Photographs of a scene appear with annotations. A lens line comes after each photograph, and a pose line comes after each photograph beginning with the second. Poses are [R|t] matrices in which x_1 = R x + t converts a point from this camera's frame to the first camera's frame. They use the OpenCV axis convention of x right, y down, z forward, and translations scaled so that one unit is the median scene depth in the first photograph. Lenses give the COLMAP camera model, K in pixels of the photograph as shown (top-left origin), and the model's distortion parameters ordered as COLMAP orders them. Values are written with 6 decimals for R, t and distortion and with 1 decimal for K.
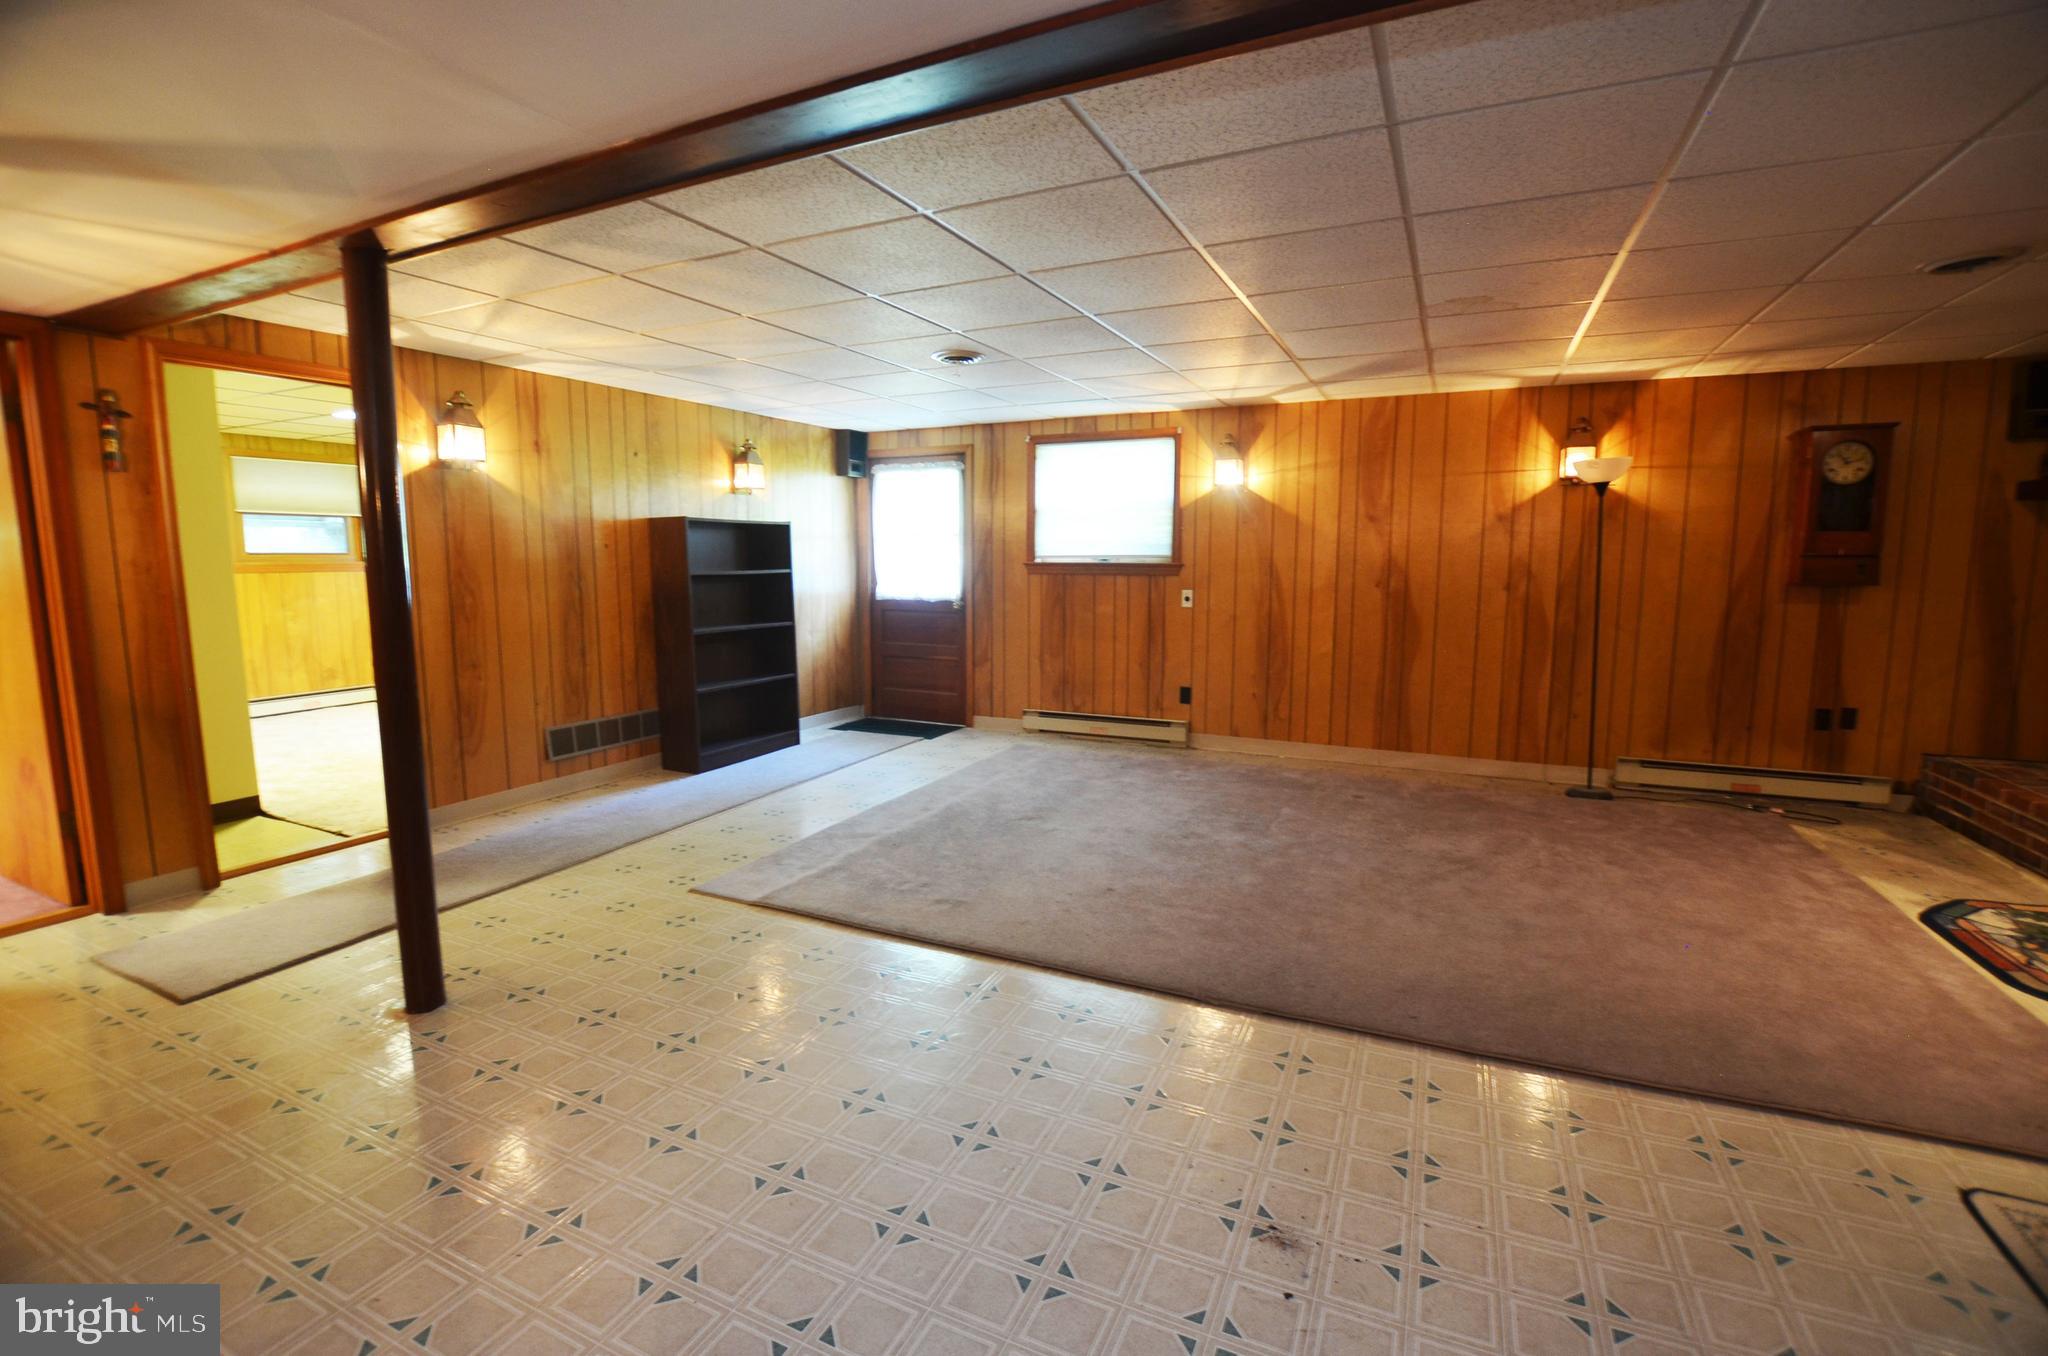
lens RADIAL K [[895.0, 0, 1038.6], [0, 895.0, 674.9], [0, 0, 1]] dist [-0.031332, 0.002140]
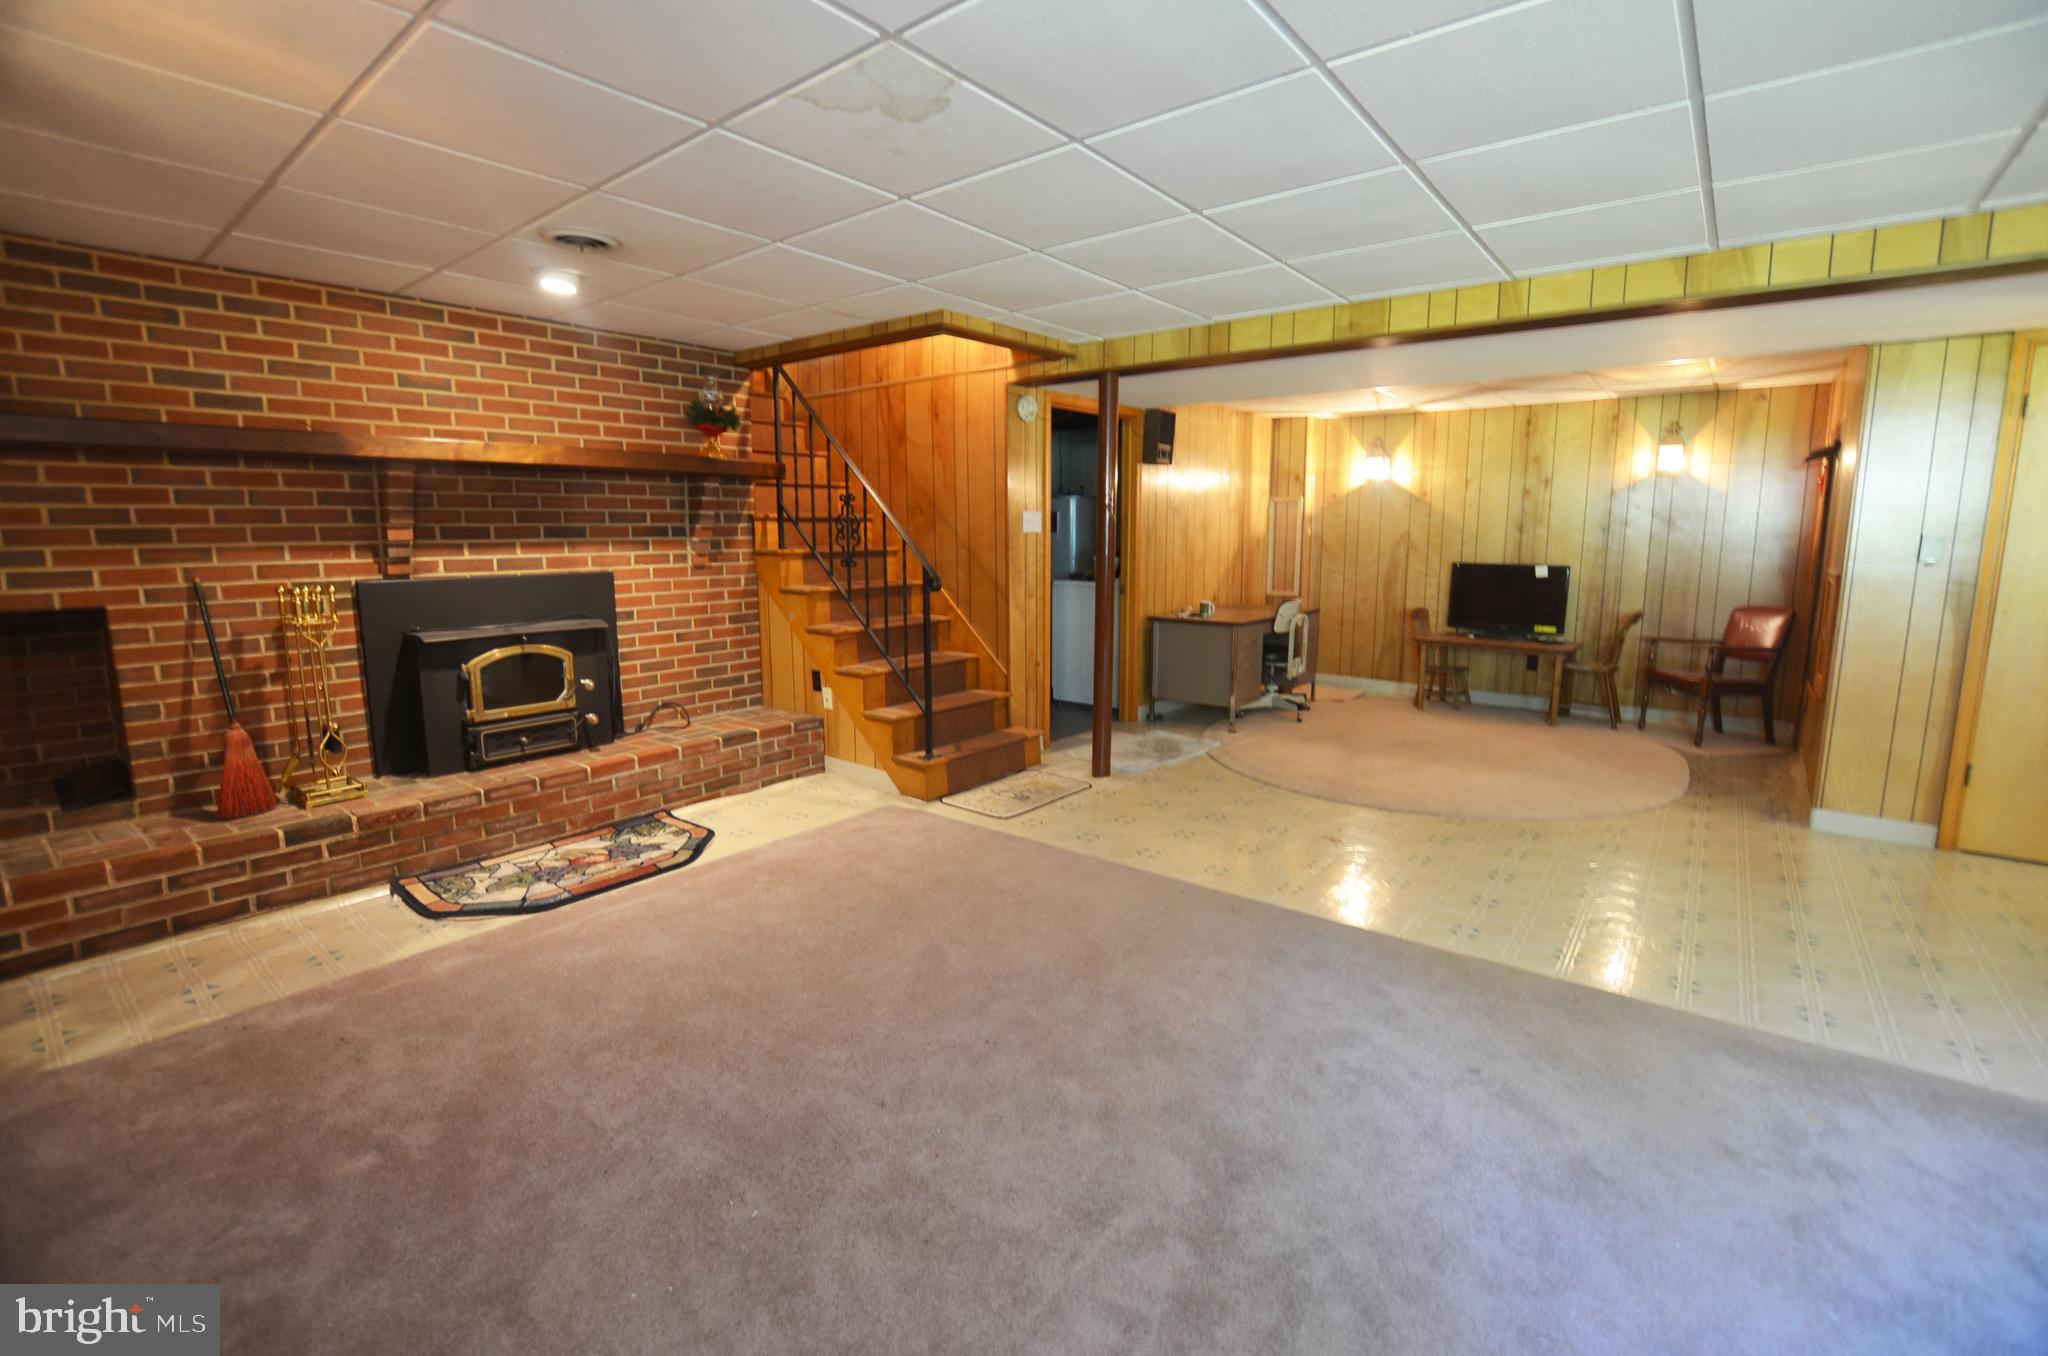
lens RADIAL K [[895.0, 0, 1021.9], [0, 895.0, 668.5], [0, 0, 1]] dist [-0.031332, 0.002140]
pose [[-0.970283, -0.036823, 0.239155, 0.177586], [0.031481, 0.960743, 0.275649, -0.144962], [-0.239916, 0.274986, -0.931033, 1.078168]]
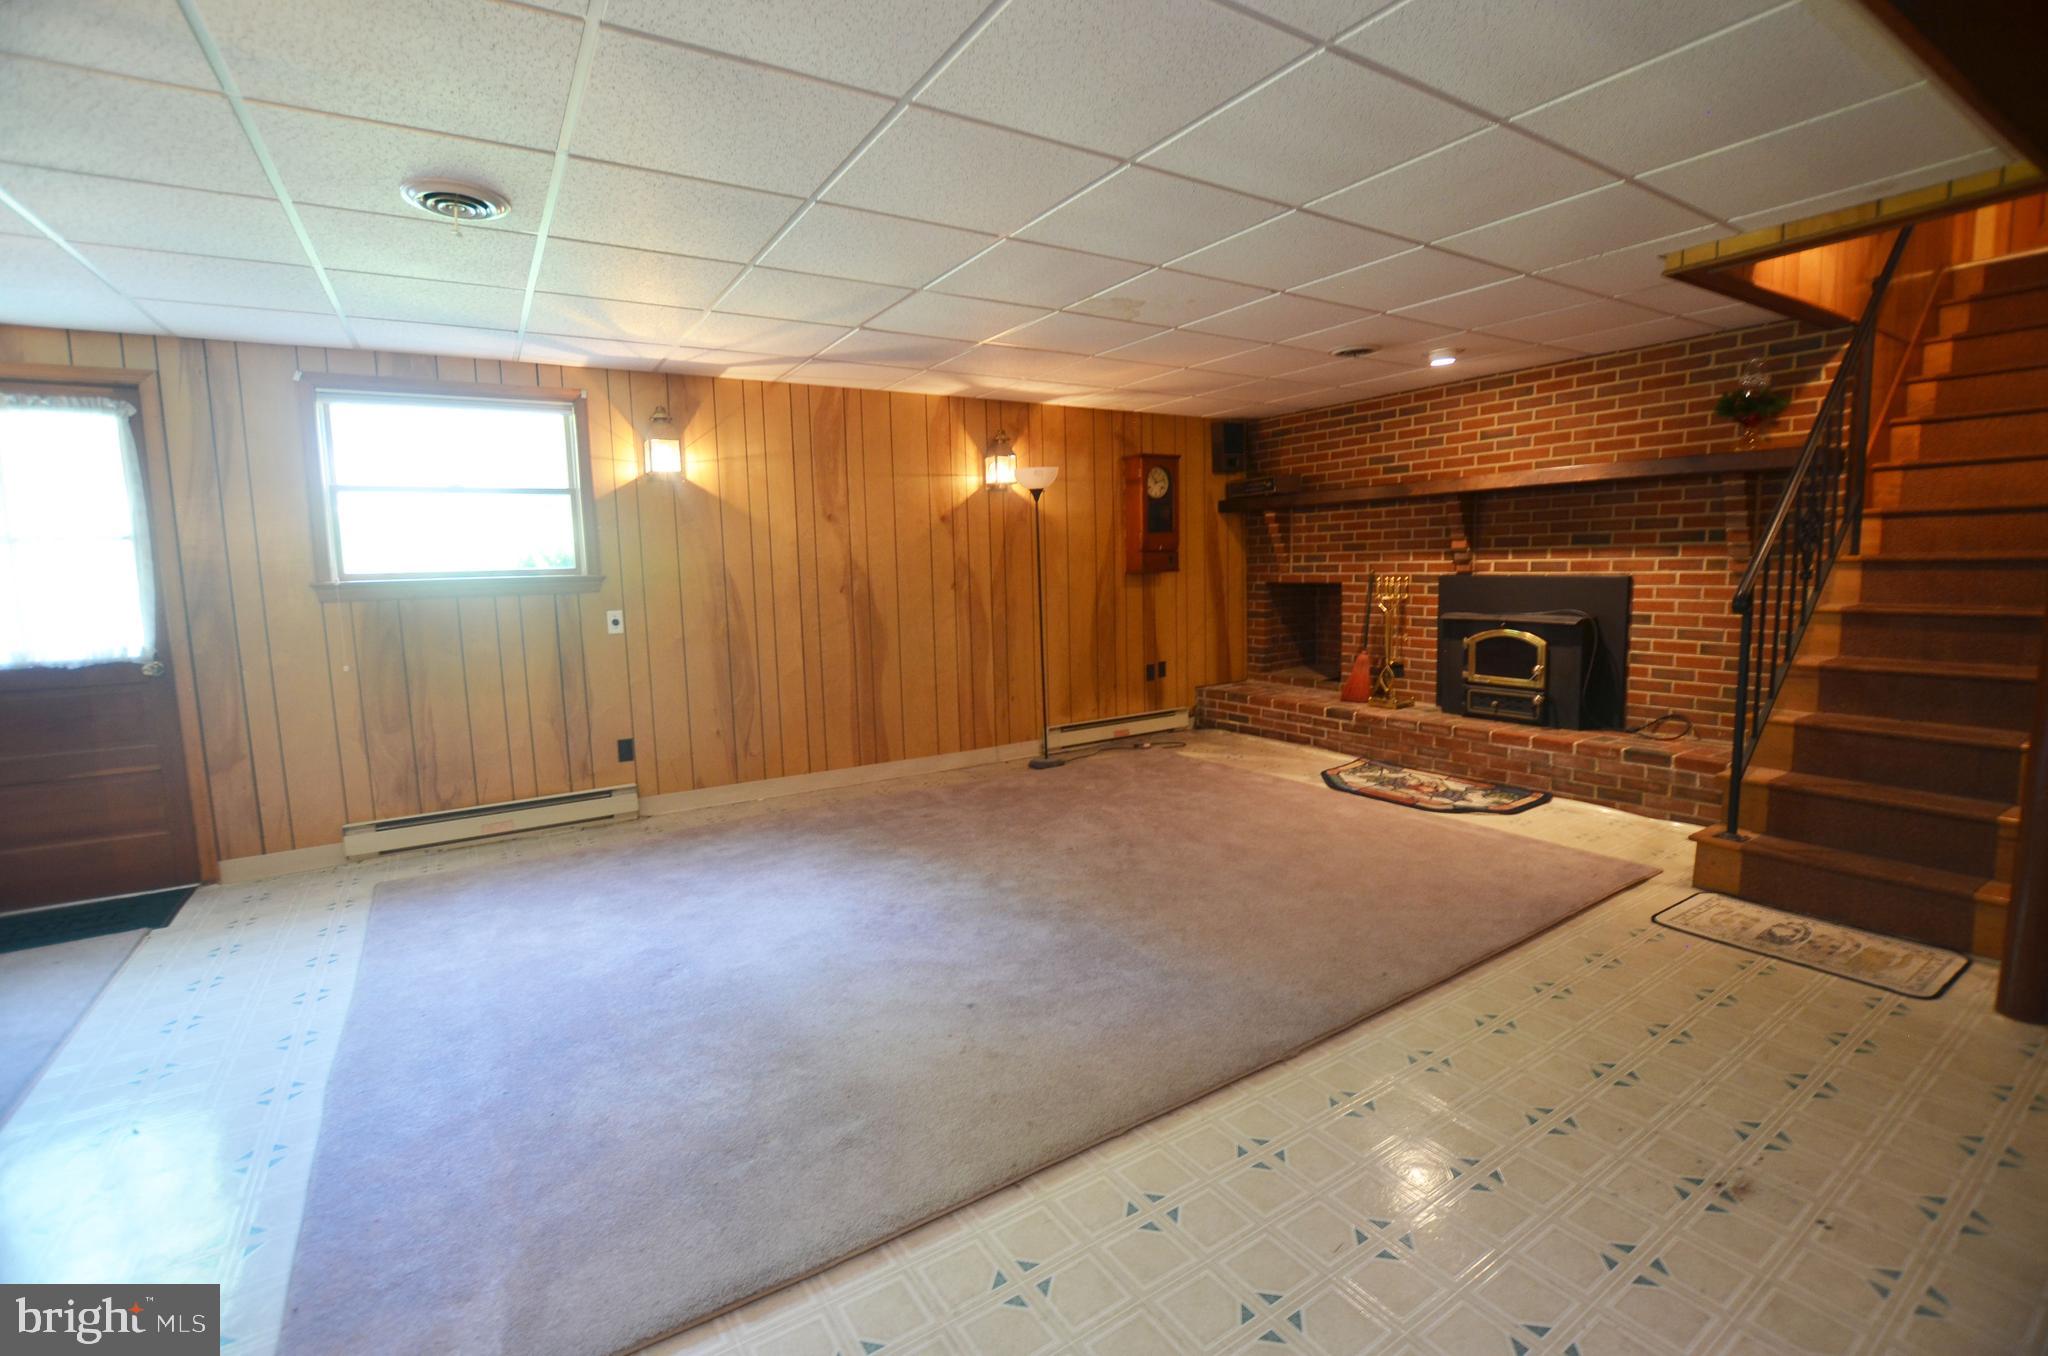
lens RADIAL K [[895.0, 0, 1032.2], [0, 895.0, 665.4], [0, 0, 1]] dist [-0.031332, 0.002140]
pose [[0.536474, -0.109724, 0.836754, -0.320735], [0.135114, 0.989889, 0.043177, -0.040103], [-0.833031, 0.089894, 0.545875, 0.364443]]
